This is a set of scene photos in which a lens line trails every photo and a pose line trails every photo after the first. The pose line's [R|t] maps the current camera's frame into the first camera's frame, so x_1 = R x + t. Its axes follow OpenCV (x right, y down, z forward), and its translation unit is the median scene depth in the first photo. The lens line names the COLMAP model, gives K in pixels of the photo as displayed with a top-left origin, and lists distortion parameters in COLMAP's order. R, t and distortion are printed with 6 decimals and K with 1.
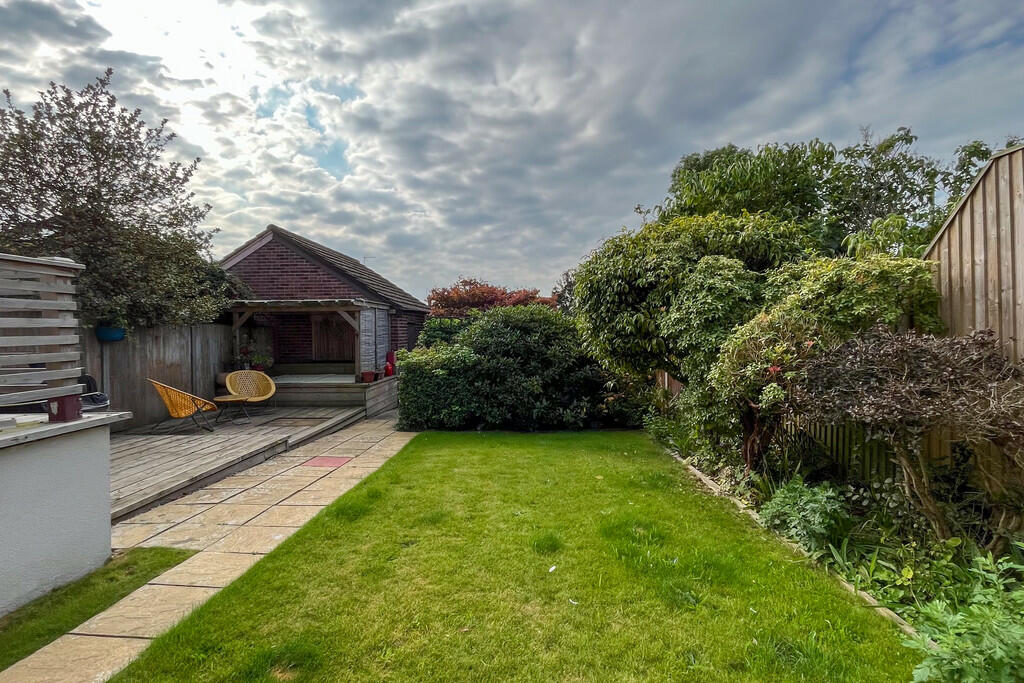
lens RADIAL K [[493.8, 0, 512.9], [0, 493.8, 335.4], [0, 0, 1]] dist [-0.002448, 0.000103]
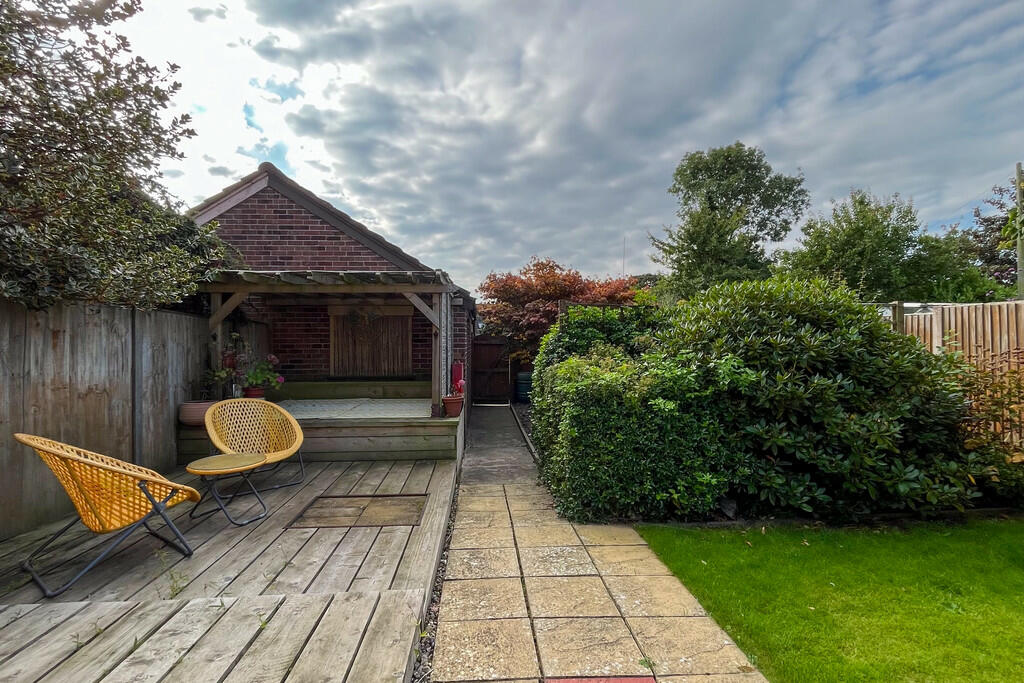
lens RADIAL K [[493.8, 0, 505.3], [0, 493.8, 359.9], [0, 0, 1]] dist [-0.002448, 0.000103]
pose [[0.996091, 0.000807, 0.088332, -0.320721], [-0.003121, 0.999655, 0.026071, 0.014695], [-0.088281, -0.026245, 0.995750, 0.468851]]
